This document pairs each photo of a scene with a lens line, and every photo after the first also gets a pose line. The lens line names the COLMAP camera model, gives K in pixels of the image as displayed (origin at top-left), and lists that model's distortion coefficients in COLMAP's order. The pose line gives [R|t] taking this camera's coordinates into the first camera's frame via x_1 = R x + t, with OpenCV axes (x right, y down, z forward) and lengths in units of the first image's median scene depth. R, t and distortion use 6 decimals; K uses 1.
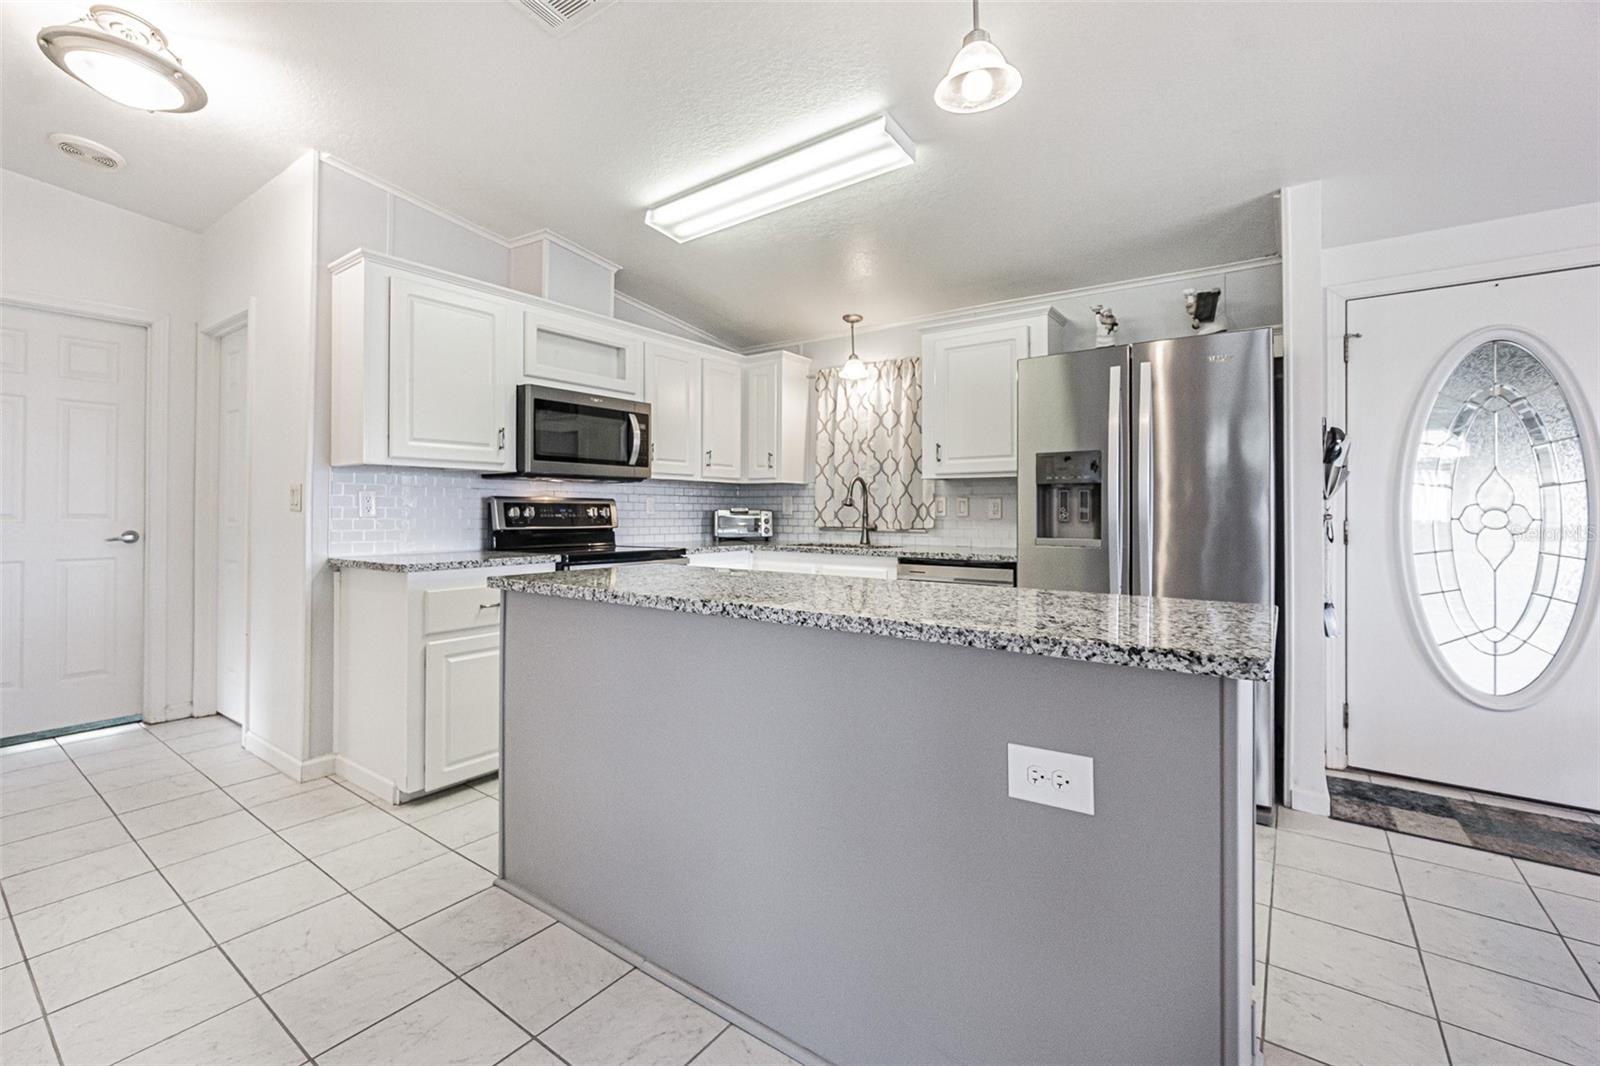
lens RADIAL K [[691.7, 0, 775.6], [0, 691.7, 515.4], [0, 0, 1]] dist [-0.002711, -0.000179]
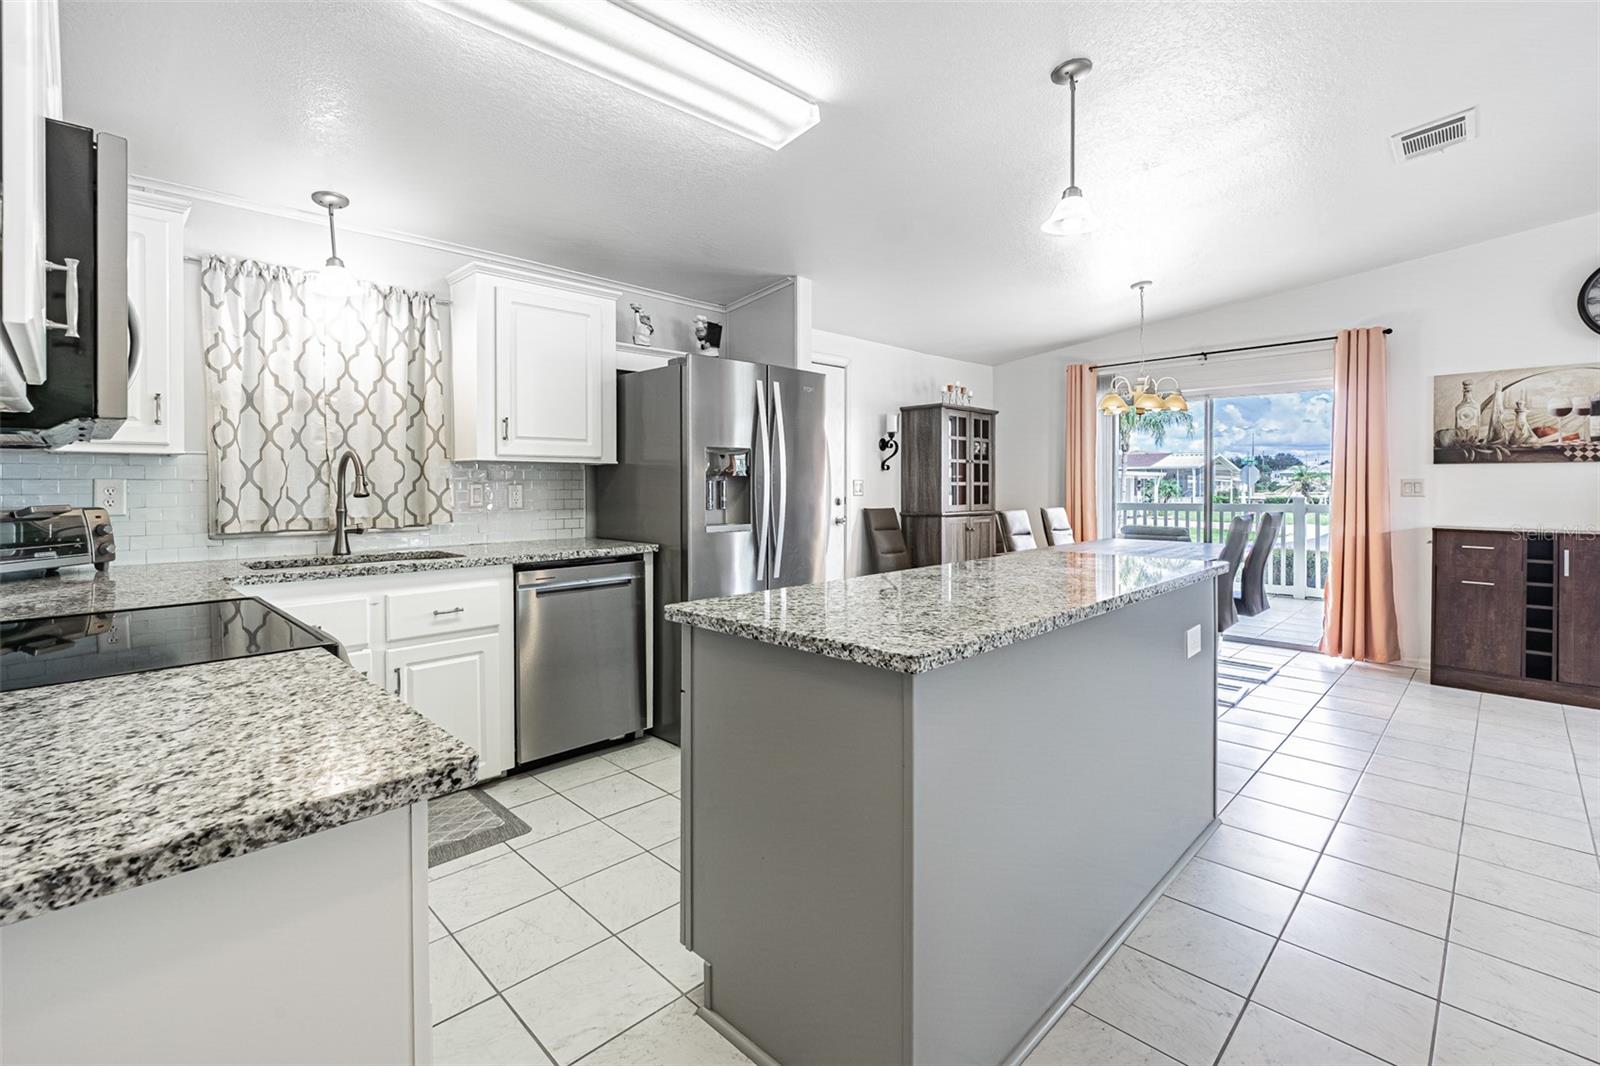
lens RADIAL K [[712.5, 0, 794.1], [0, 712.5, 486.9], [0, 0, 1]] dist [-0.001580, 0.000085]
pose [[0.145474, -0.007872, 0.989331, -0.531772], [0.008758, 0.999939, 0.006668, -0.026092], [-0.989323, 0.007695, 0.145535, 0.548089]]
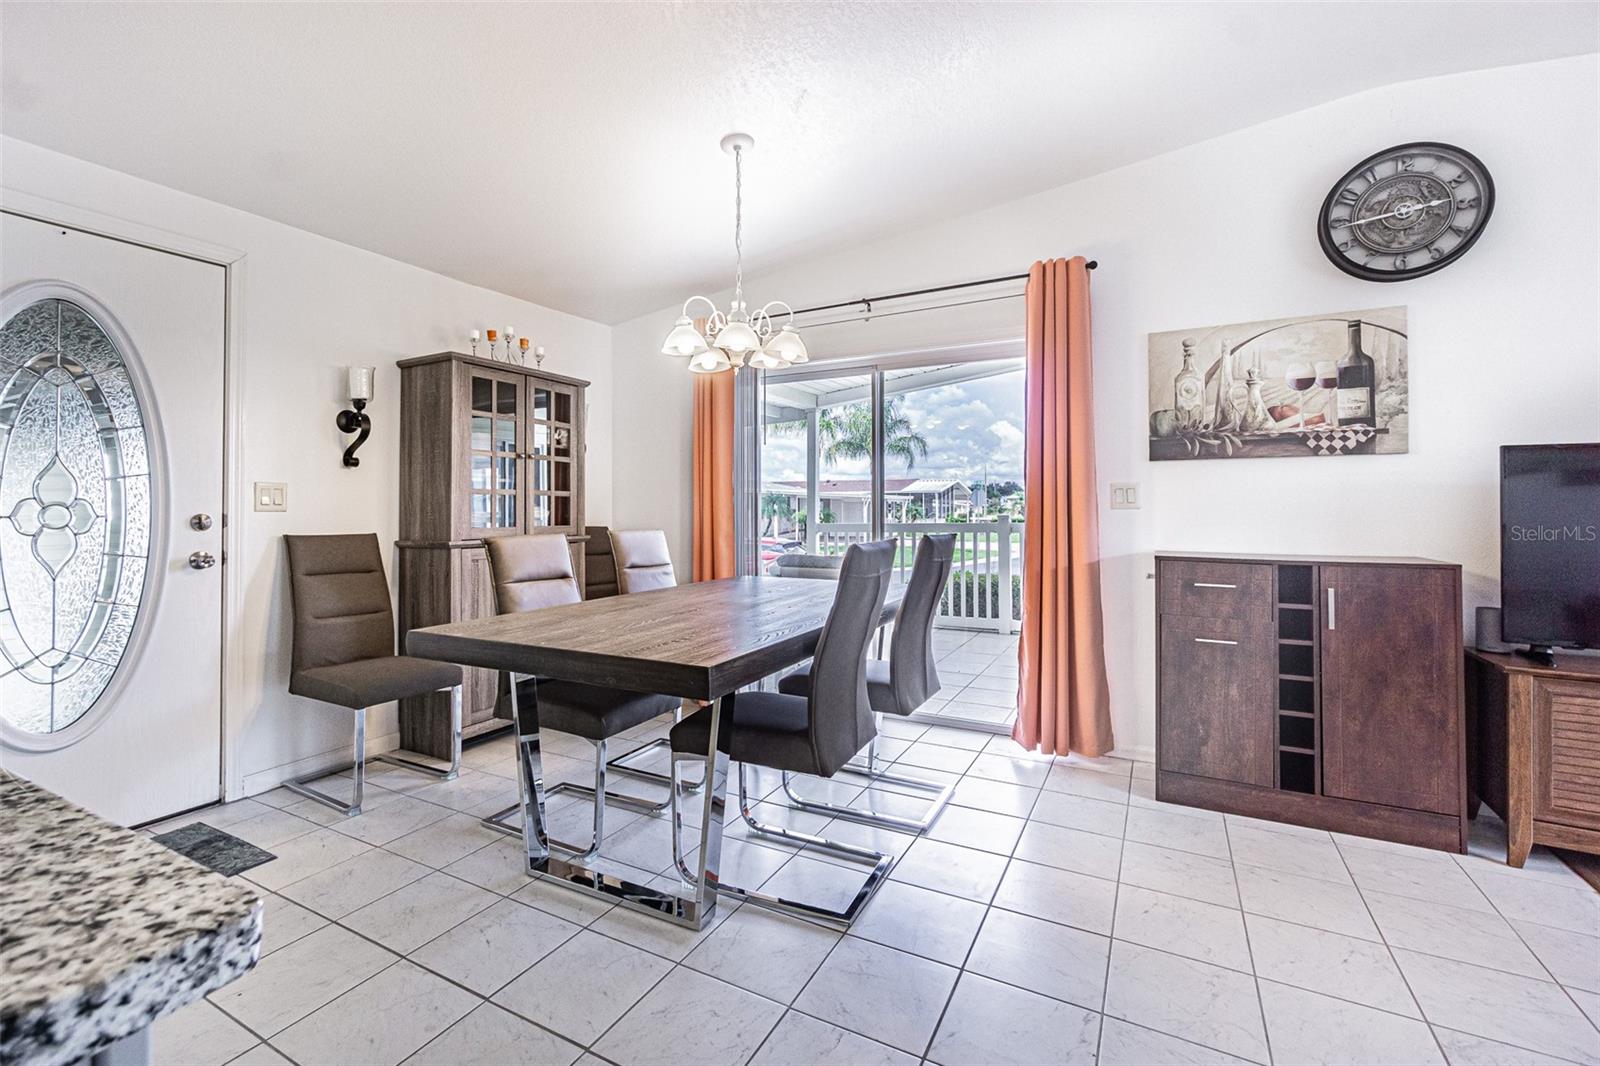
lens RADIAL K [[696.8, 0, 794.6], [0, 696.8, 493.2], [0, 0, 1]] dist [-0.012385, 0.000058]
pose [[-0.155074, 0.017669, 0.987745, 0.074728], [0.009212, 0.999822, -0.016438, -0.000615], [-0.987860, 0.006550, -0.155209, 0.191671]]
